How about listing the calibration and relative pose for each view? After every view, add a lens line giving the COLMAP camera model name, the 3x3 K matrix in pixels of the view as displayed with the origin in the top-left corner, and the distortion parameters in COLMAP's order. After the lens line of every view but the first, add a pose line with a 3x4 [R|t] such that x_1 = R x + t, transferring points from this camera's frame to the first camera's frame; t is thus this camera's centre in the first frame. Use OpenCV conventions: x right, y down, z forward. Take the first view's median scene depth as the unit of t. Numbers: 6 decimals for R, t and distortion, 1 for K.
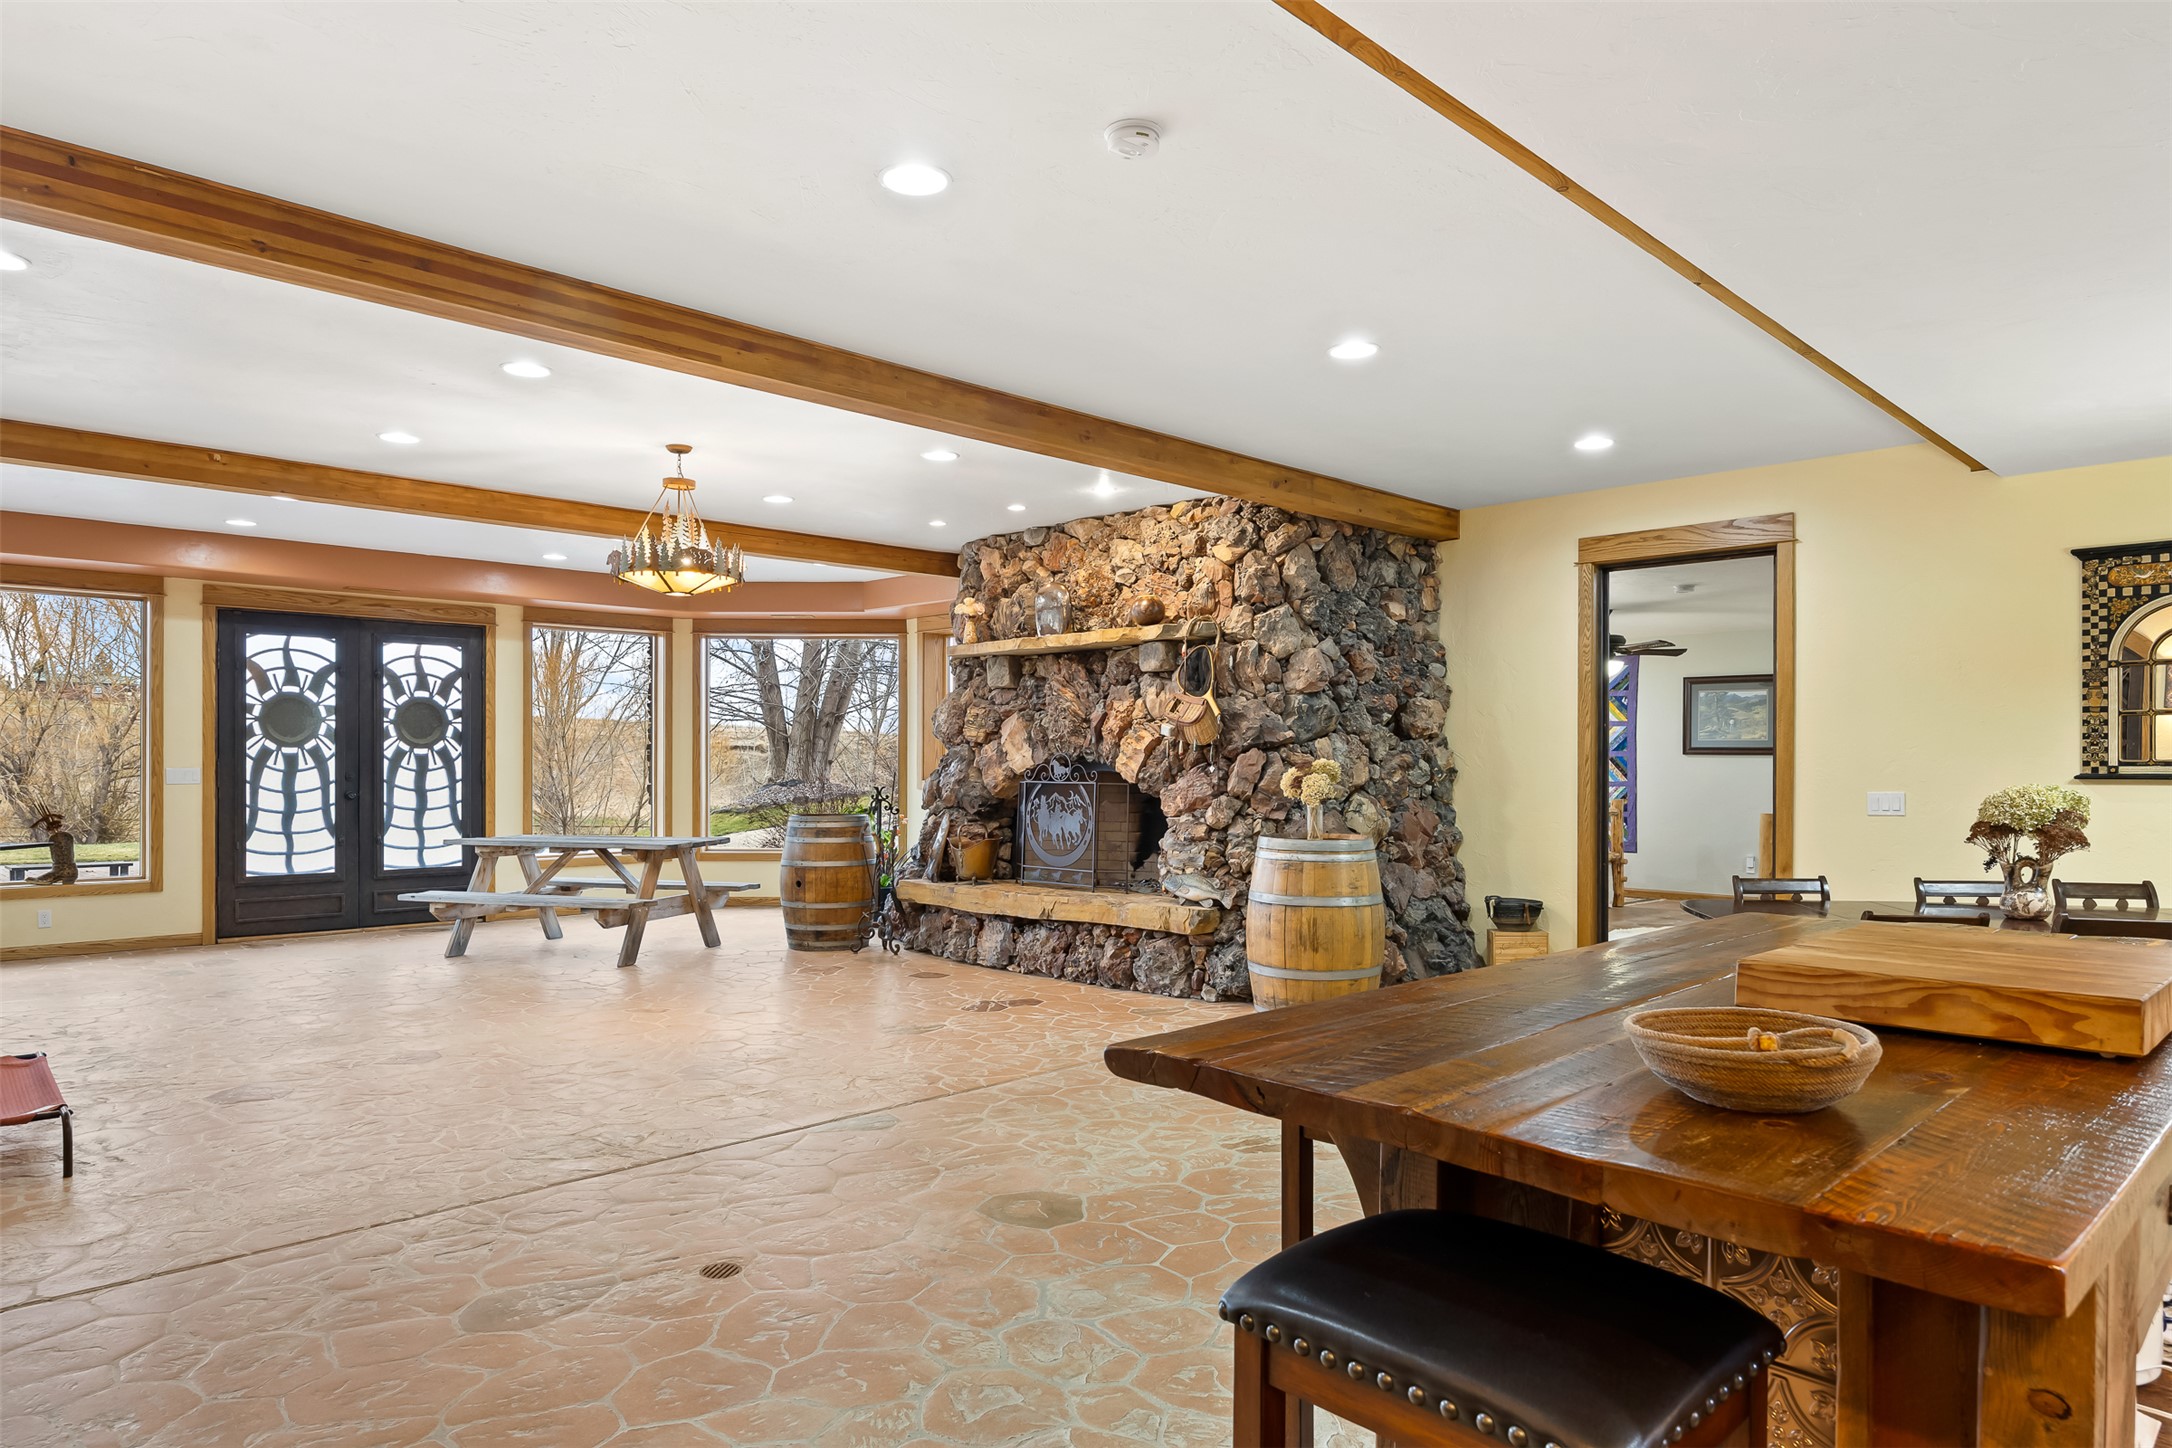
lens RADIAL K [[1307.4, 0, 1092.8], [0, 1307.4, 758.0], [0, 0, 1]] dist [0.001216, 0.000057]
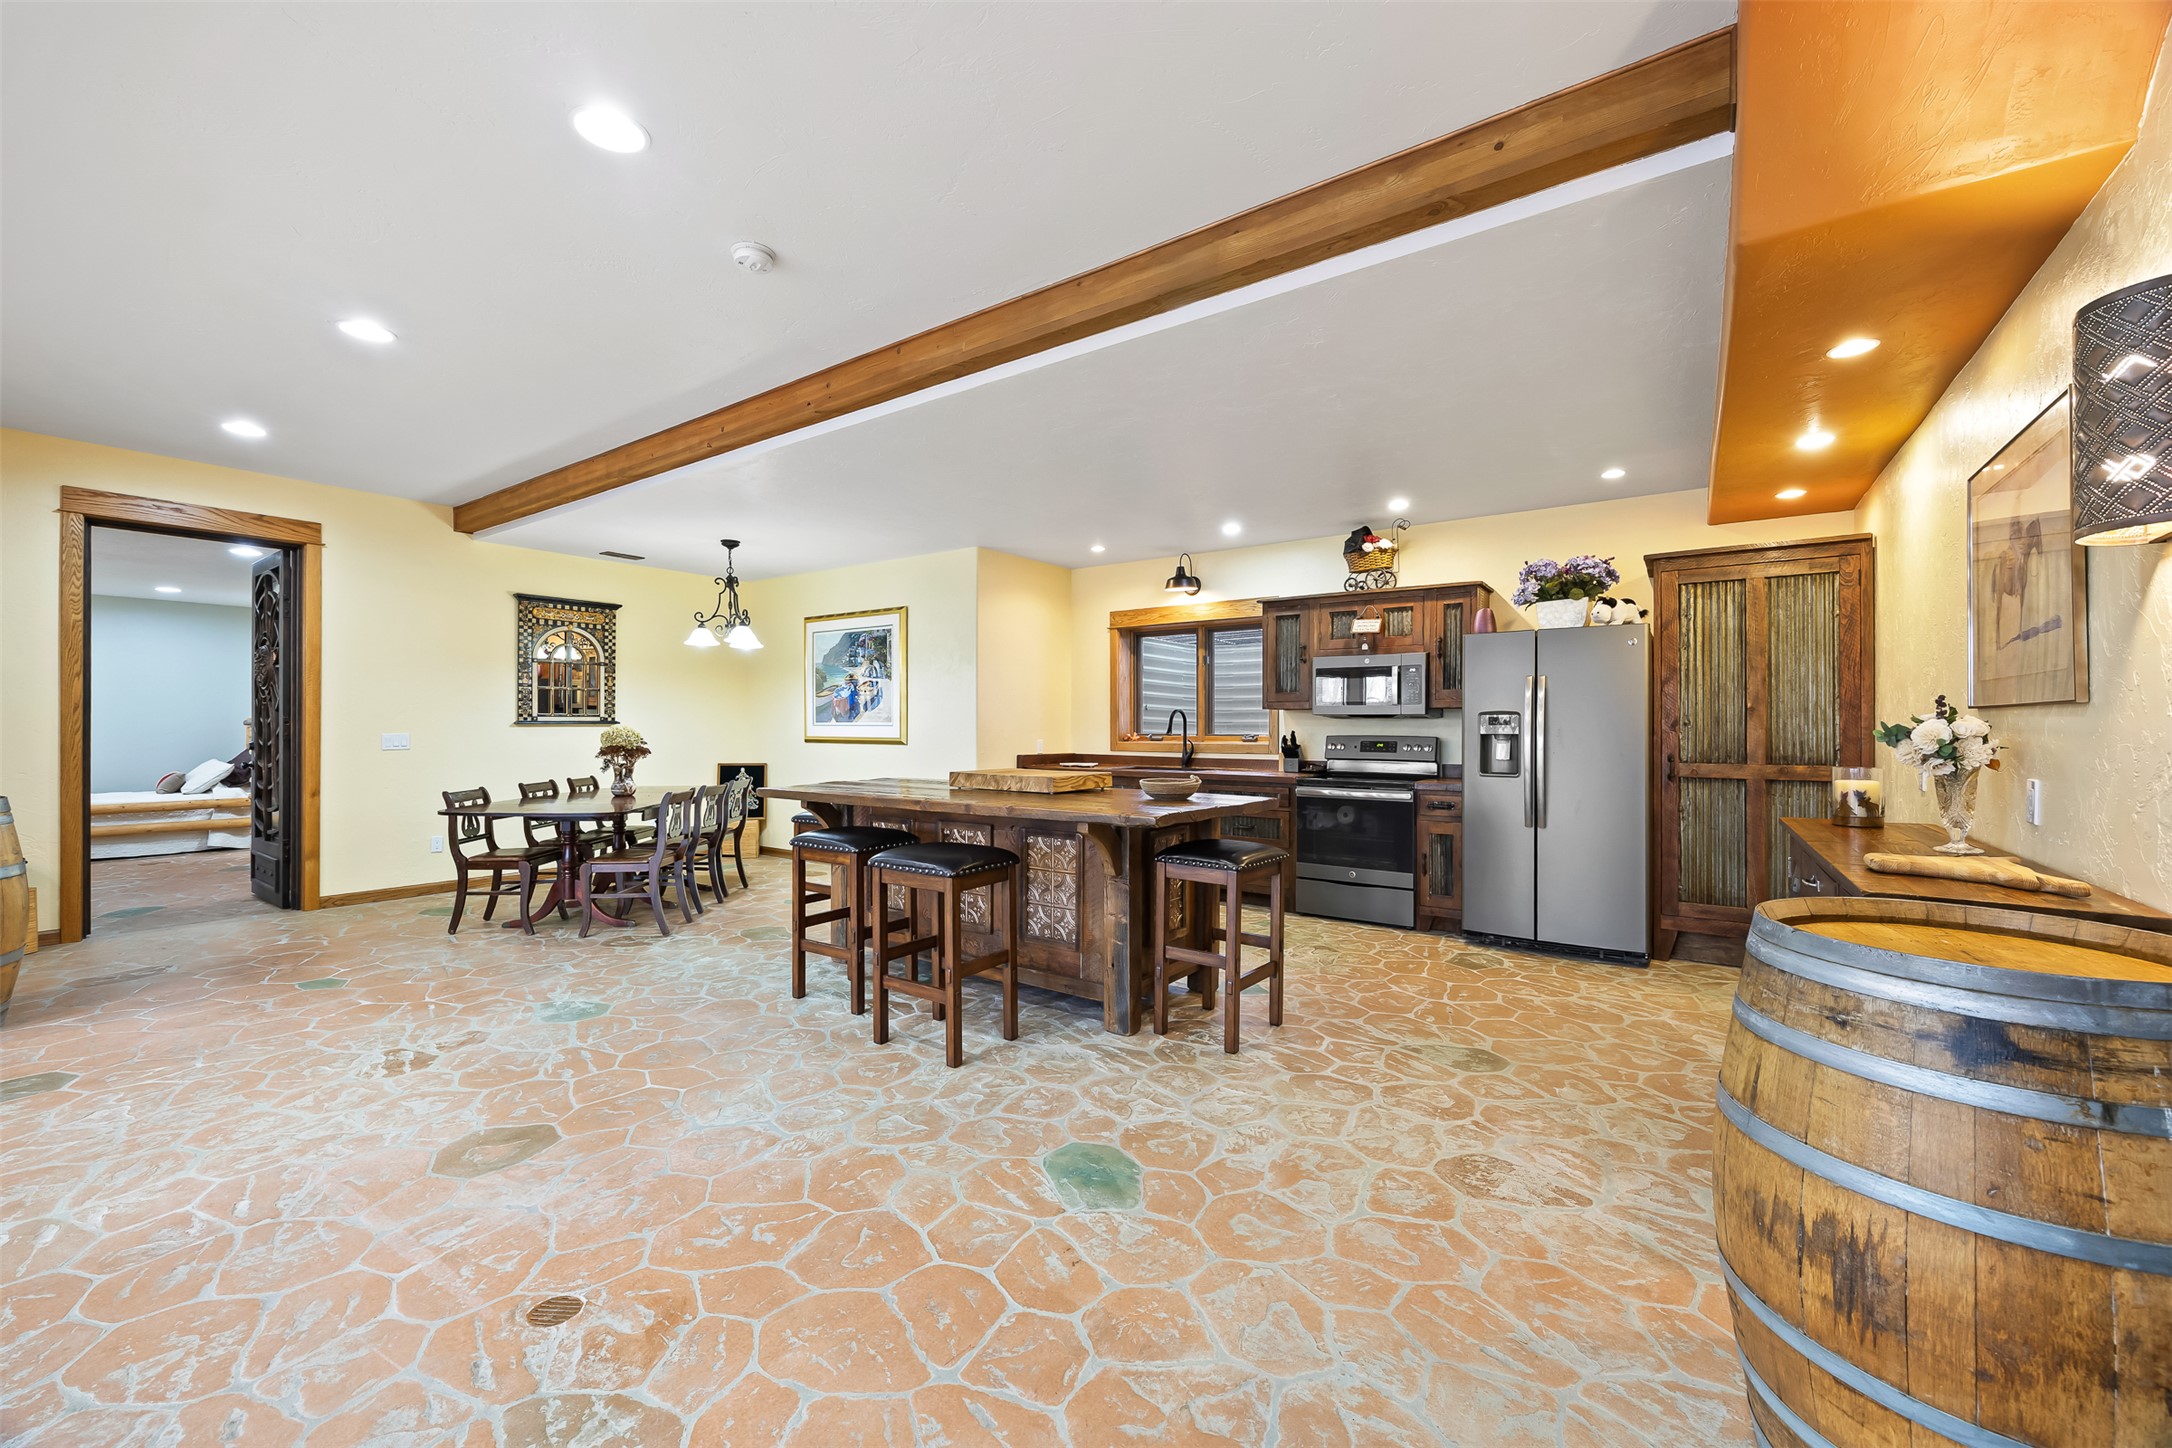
lens RADIAL K [[845.6, 0, 1082.7], [0, 845.6, 721.3], [0, 0, 1]] dist [-0.002632, 0.000404]
pose [[-0.160815, 0.002542, 0.986981, -0.776804], [-0.003834, 0.999988, -0.003200, 0.020622], [-0.986977, -0.004299, -0.160803, 0.685698]]
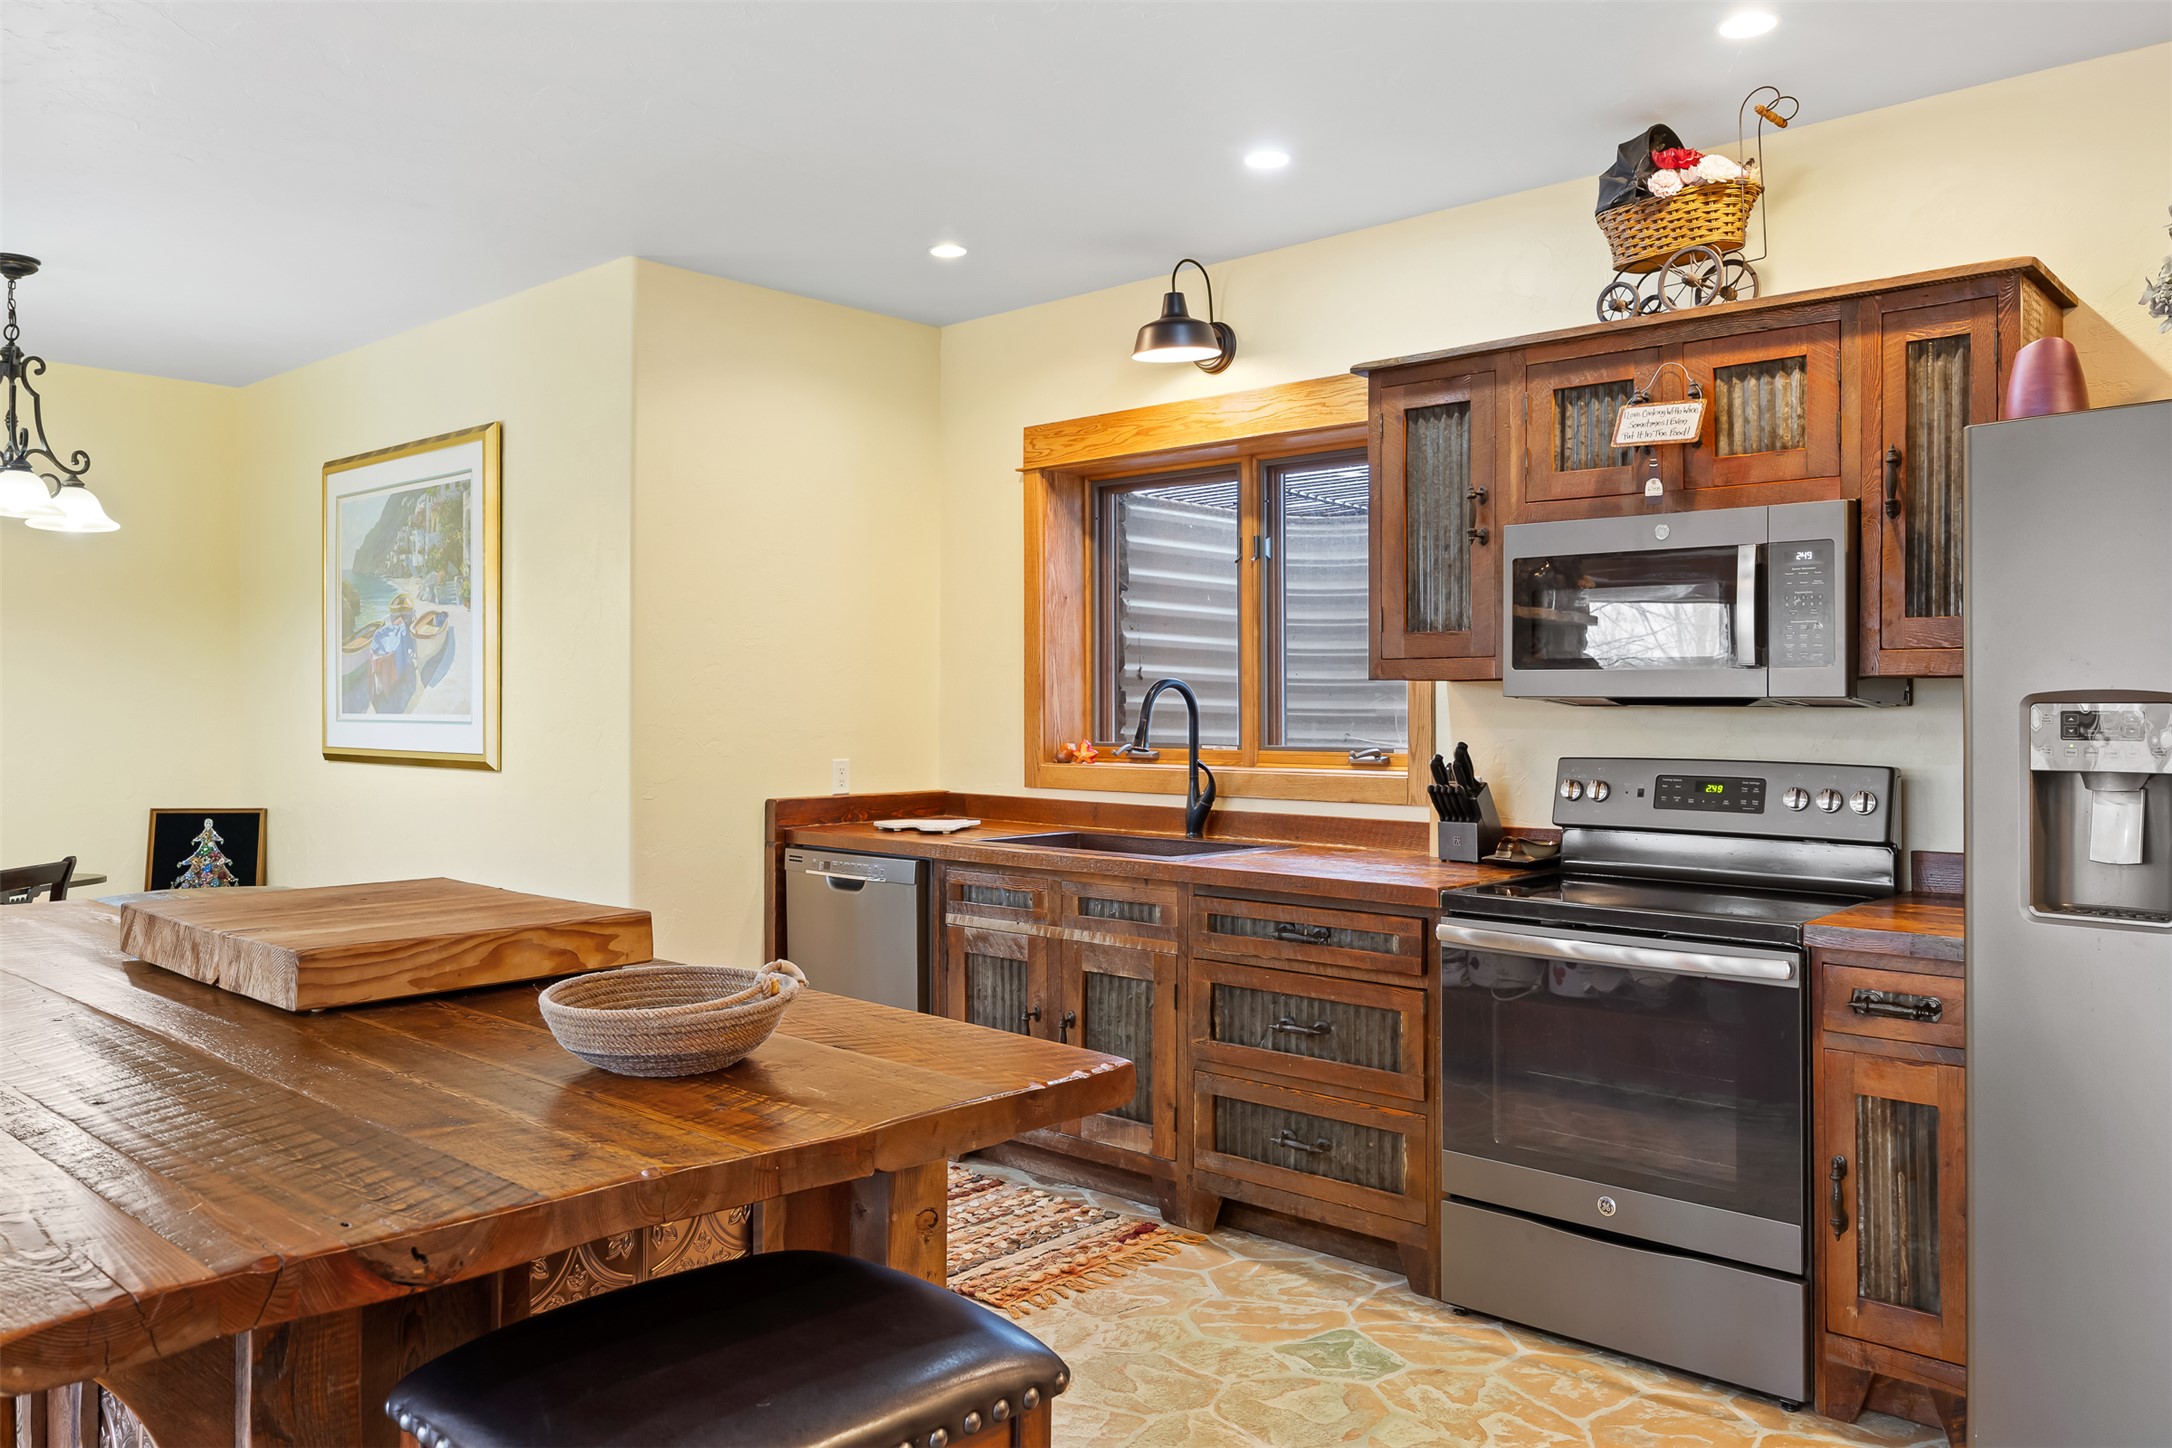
lens RADIAL K [[1565.5, 0, 1086.9], [0, 1565.5, 682.9], [0, 0, 1]] dist [-0.006818, 0.000068]
pose [[-0.050249, 0.007614, 0.998708, -0.254008], [-0.000047, 0.999971, -0.007626, 0.000499], [-0.998737, -0.000430, -0.050247, 0.319766]]
